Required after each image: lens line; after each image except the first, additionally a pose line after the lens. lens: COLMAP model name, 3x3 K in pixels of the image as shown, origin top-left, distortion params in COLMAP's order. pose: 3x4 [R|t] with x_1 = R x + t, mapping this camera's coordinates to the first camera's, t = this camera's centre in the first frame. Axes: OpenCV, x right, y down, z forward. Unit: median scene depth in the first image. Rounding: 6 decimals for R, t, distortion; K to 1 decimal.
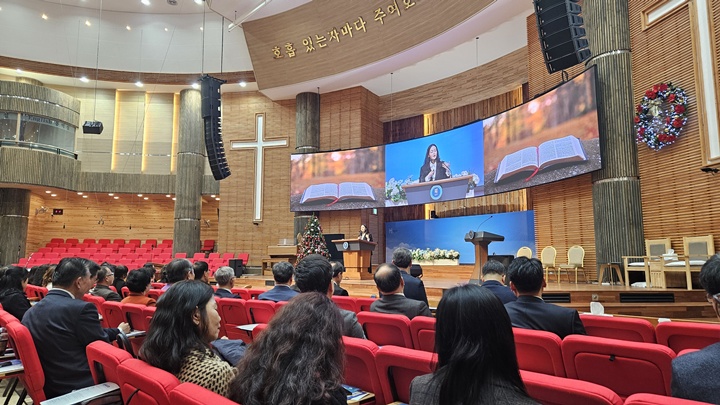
lens RADIAL K [[475.9, 0, 350.4], [0, 475.9, 202.2], [0, 0, 1]] dist [0.084501, -0.071711]
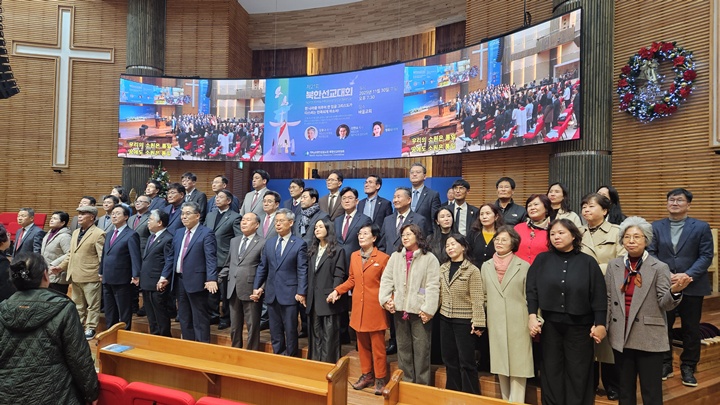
lens RADIAL K [[475.9, 0, 350.4], [0, 475.9, 202.2], [0, 0, 1]] dist [0.084501, -0.071711]
pose [[0.922030, 0.034103, 0.385614, -0.090915], [-0.074075, 0.993248, 0.089278, -0.003894], [-0.379966, -0.110881, 0.918331, 0.228576]]
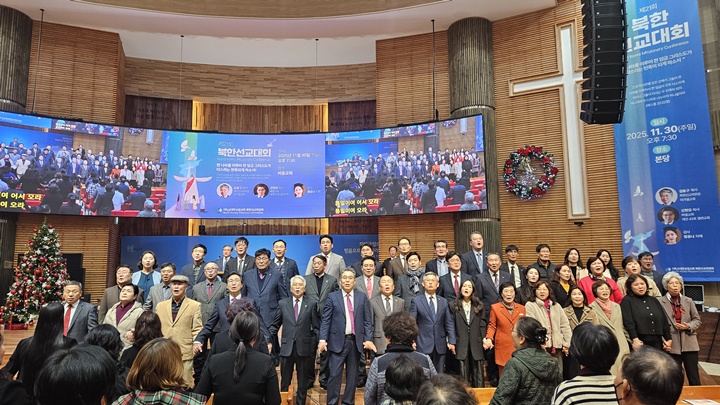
lens RADIAL K [[477.3, 0, 351.4], [0, 477.3, 206.0], [0, 0, 1]] dist [0.084022, -0.071120]
pose [[0.622492, 0.096449, 0.776661, -0.312267], [-0.091367, 0.994547, -0.050277, 0.003618], [-0.777275, -0.039664, 0.627910, 0.331069]]
